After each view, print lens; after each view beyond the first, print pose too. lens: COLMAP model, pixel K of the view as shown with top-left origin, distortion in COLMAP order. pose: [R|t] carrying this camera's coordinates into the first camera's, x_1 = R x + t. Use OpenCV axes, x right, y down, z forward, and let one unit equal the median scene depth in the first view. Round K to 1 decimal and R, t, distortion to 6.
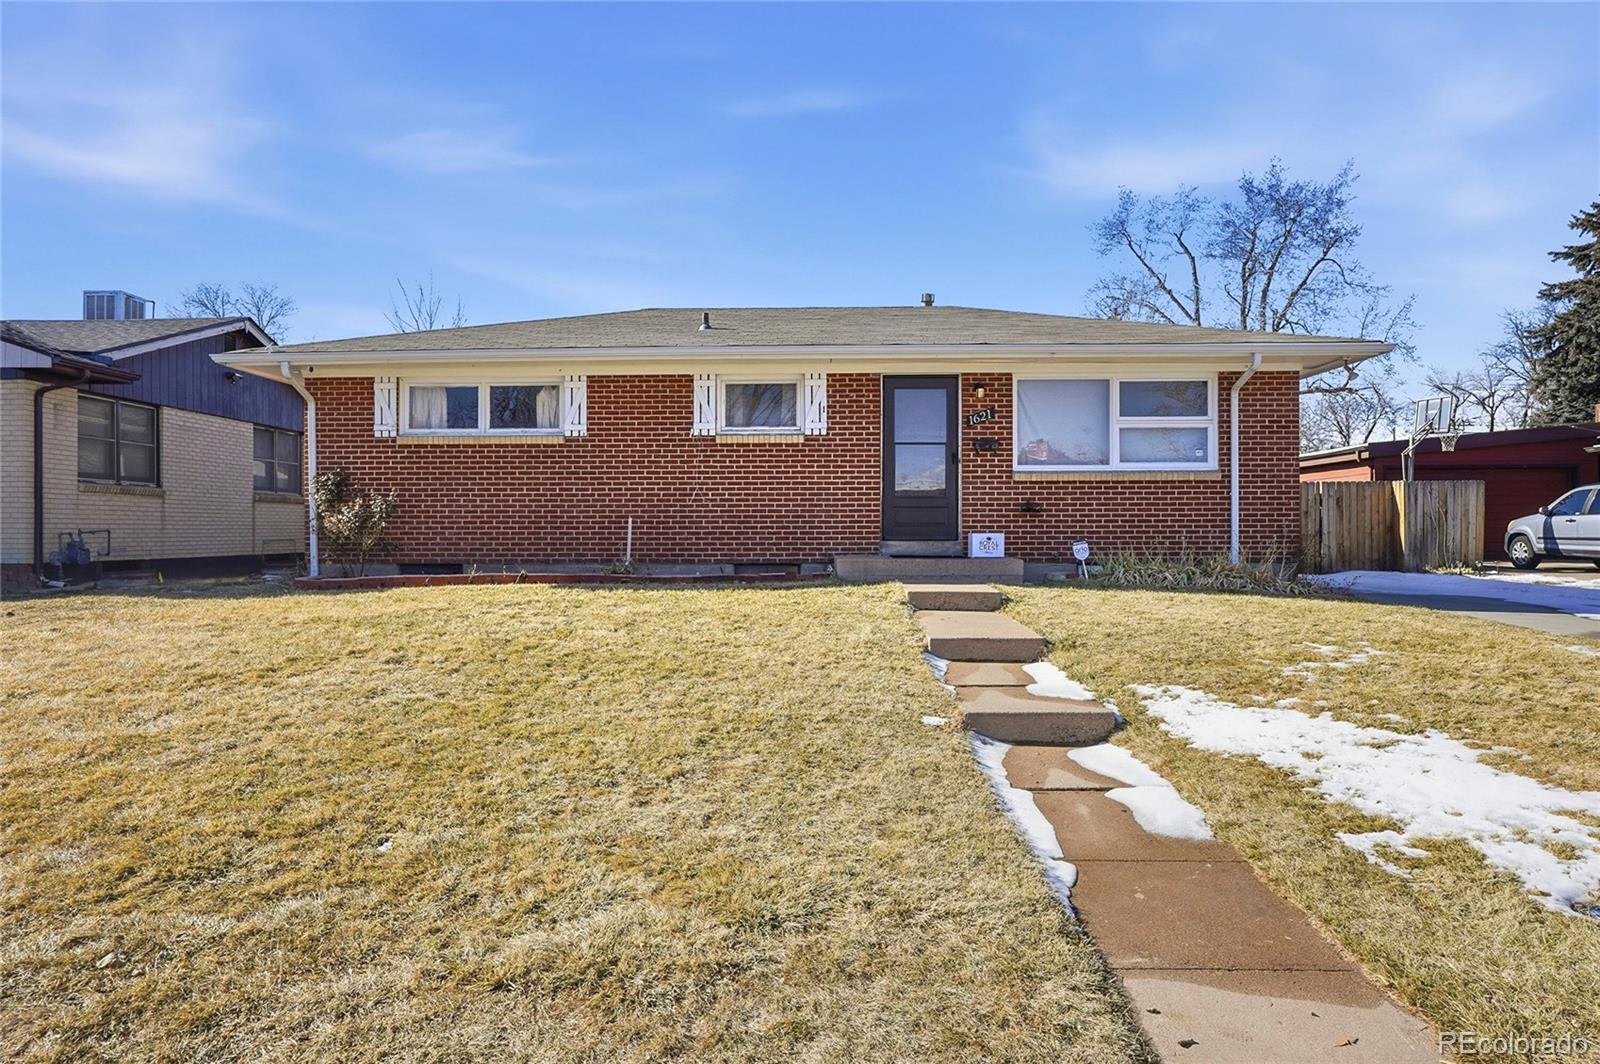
lens RADIAL K [[975.3, 0, 799.0], [0, 975.3, 539.6], [0, 0, 1]] dist [-0.026453, 0.001943]
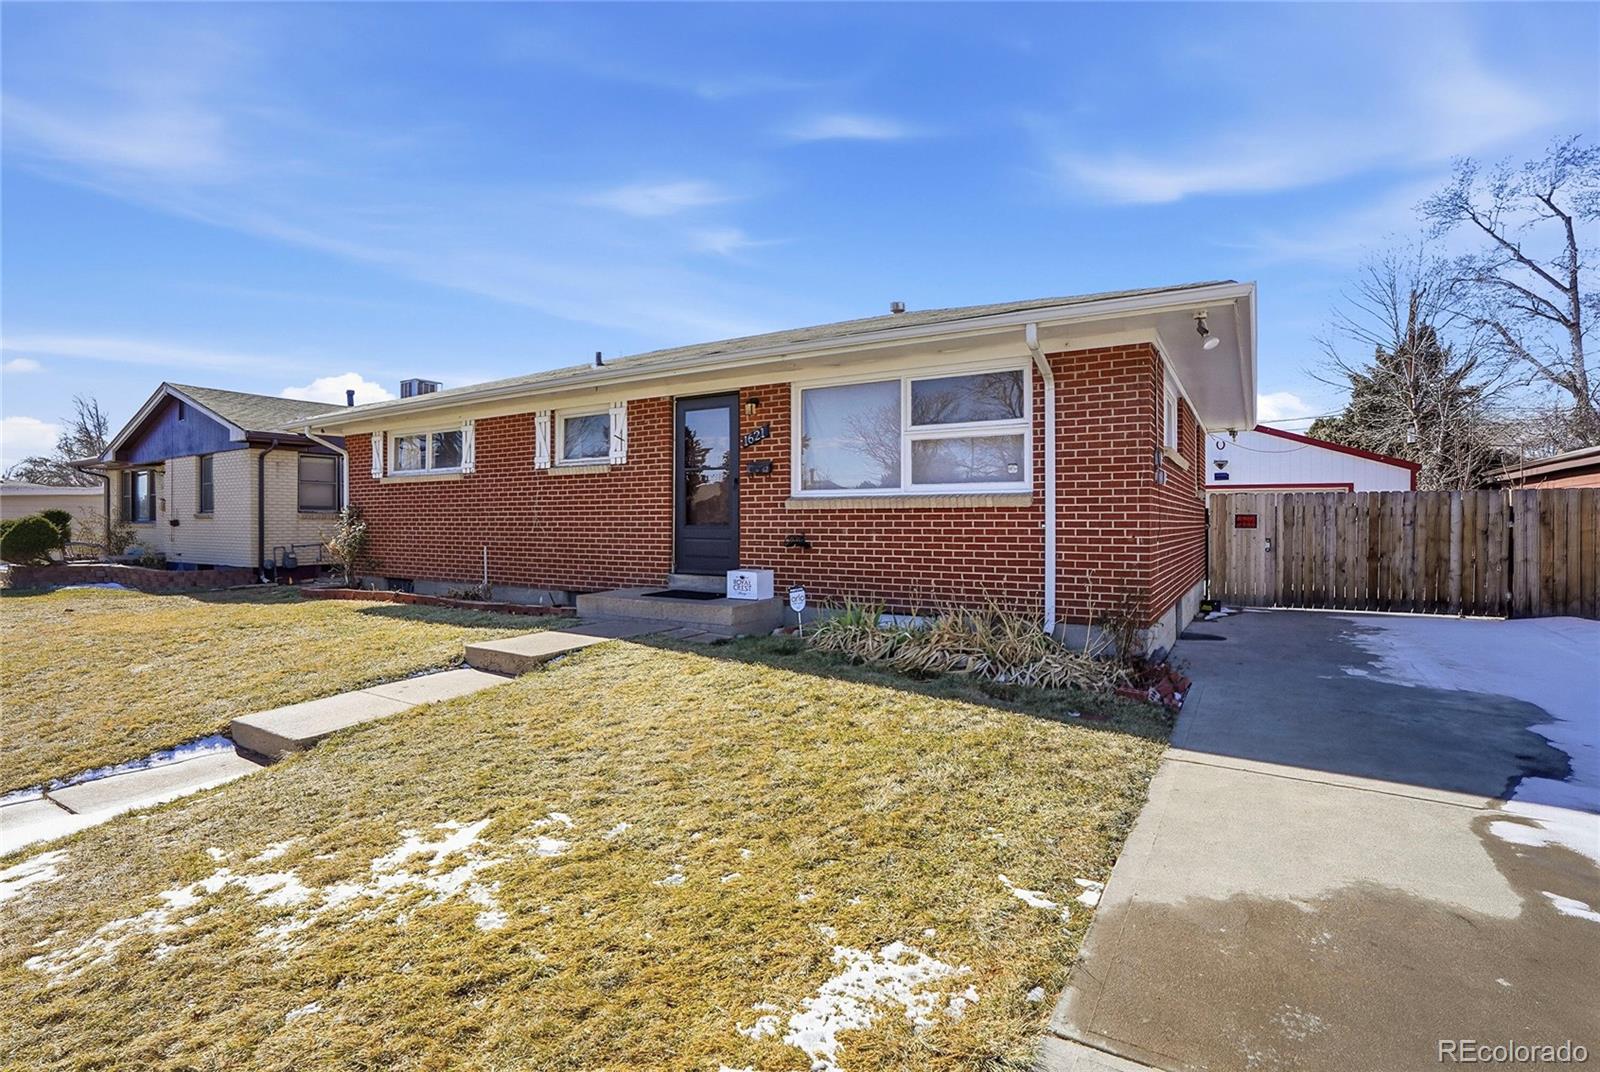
lens RADIAL K [[750.5, 0, 787.0], [0, 750.5, 527.8], [0, 0, 1]] dist [-0.056321, 0.016385]
pose [[0.865840, 0.005933, -0.500285, 0.542838], [-0.006603, 0.999978, 0.000431, -0.044029], [0.500277, 0.002930, 0.865860, 0.428638]]
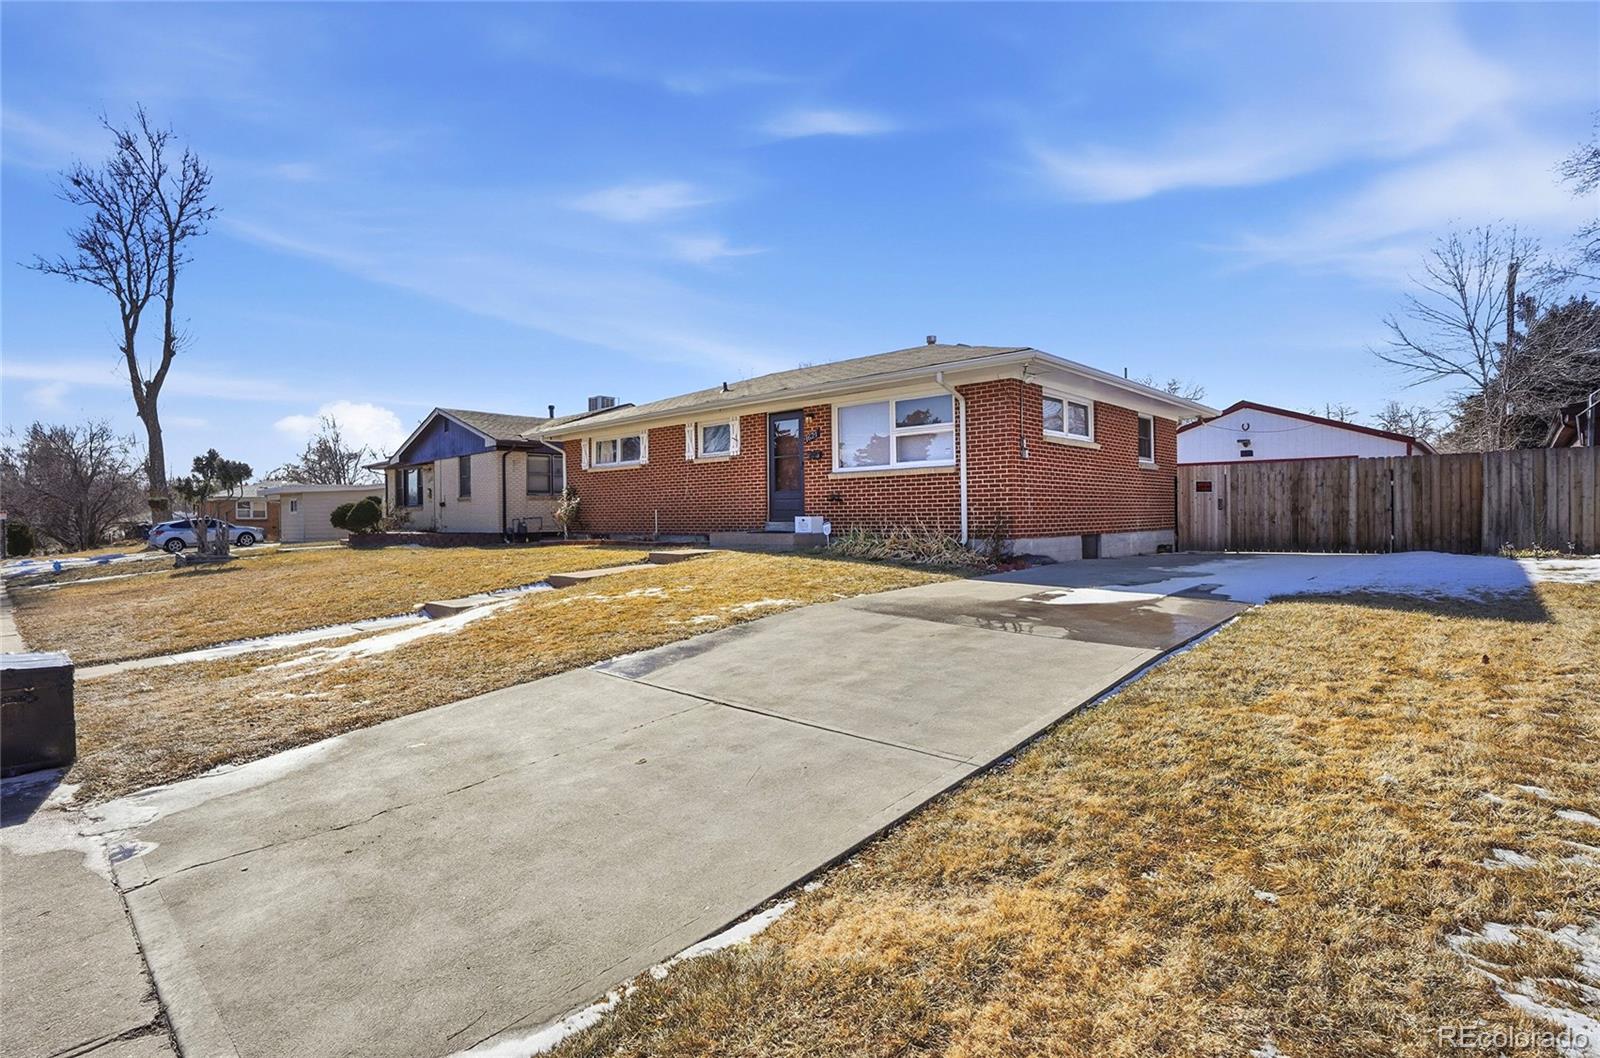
lens RADIAL K [[748.2, 0, 809.7], [0, 748.2, 524.4], [0, 0, 1]] dist [-0.031755, -0.000147]
pose [[0.768116, 0.000837, -0.640310, 0.891180], [0.005389, 0.999955, 0.007771, -0.003018], [0.640288, -0.009420, 0.768077, 0.138047]]
